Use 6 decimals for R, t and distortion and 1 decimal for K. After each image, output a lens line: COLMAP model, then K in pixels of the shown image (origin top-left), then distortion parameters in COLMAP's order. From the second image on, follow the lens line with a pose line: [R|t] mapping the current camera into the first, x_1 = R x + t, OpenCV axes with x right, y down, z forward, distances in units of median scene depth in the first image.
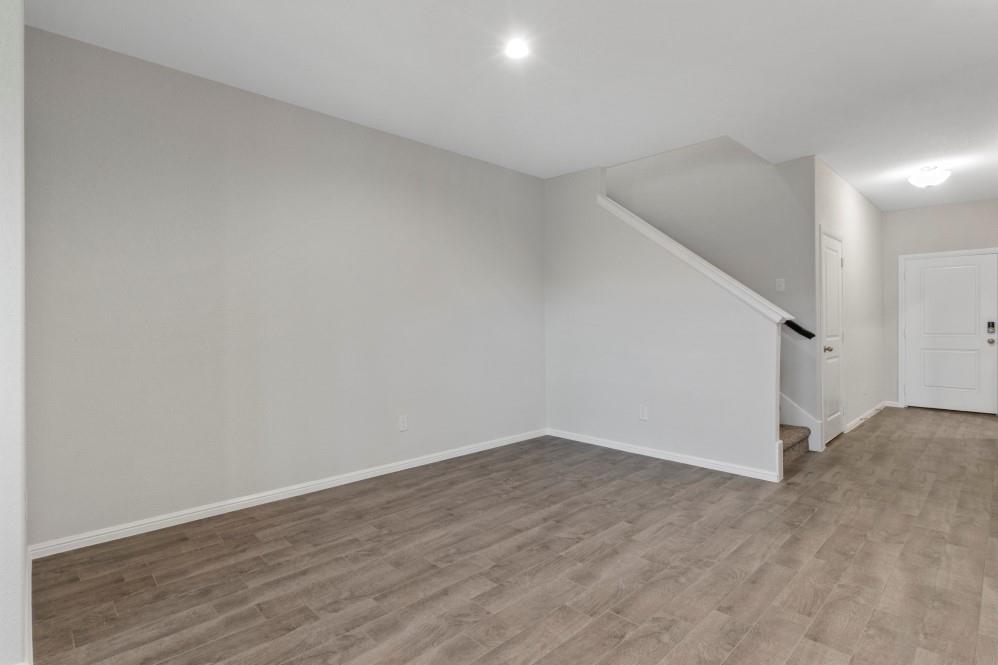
lens RADIAL K [[491.5, 0, 498.2], [0, 491.5, 328.0], [0, 0, 1]] dist [-0.000833, -0.009132]
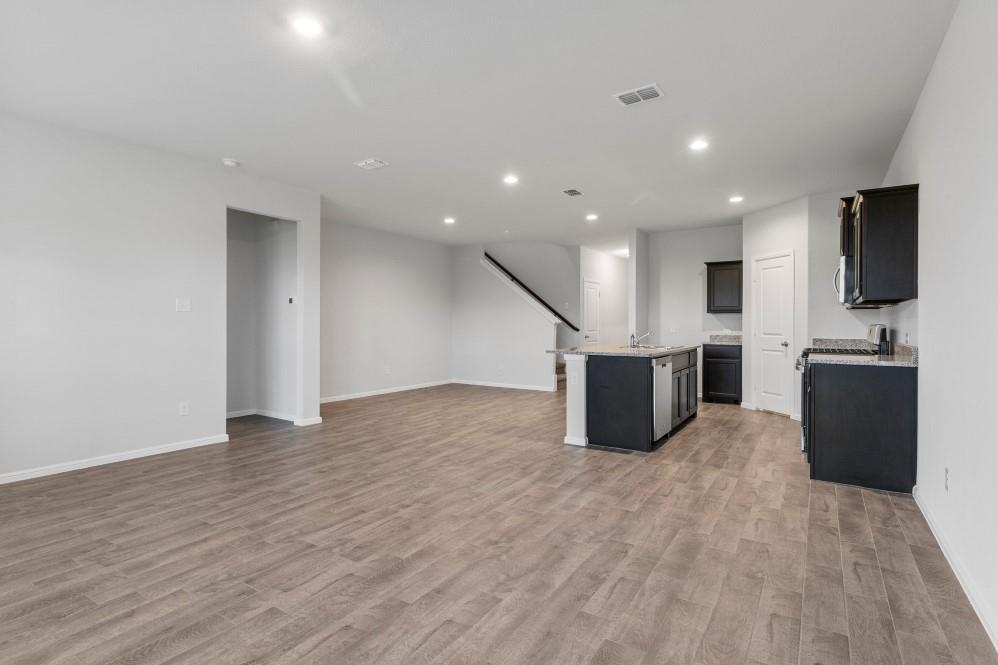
lens RADIAL K [[491.5, 0, 486.9], [0, 491.5, 321.8], [0, 0, 1]] dist [-0.000833, -0.009132]
pose [[0.978707, 0.006109, 0.205170, -0.288769], [-0.003344, 0.999899, -0.013820, 0.015398], [-0.205234, 0.012839, 0.978629, -1.584111]]
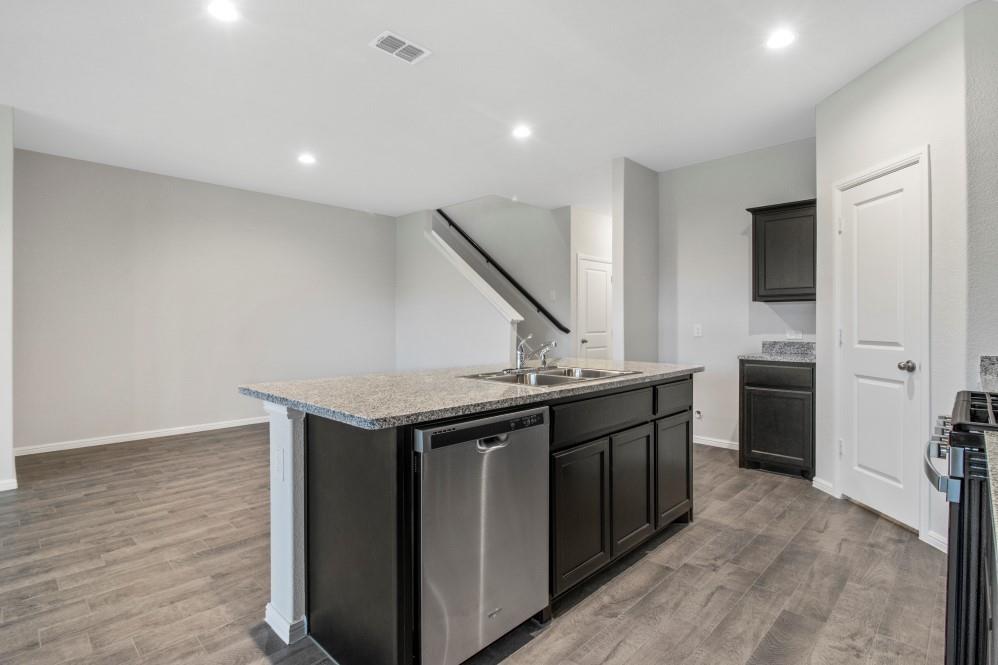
lens RADIAL K [[491.5, 0, 489.3], [0, 491.5, 320.8], [0, 0, 1]] dist [-0.000833, -0.009132]
pose [[0.999848, 0.002210, 0.017274, 0.613541], [-0.001998, 0.999923, -0.012271, 0.004283], [-0.017300, 0.012235, 0.999775, -0.670915]]
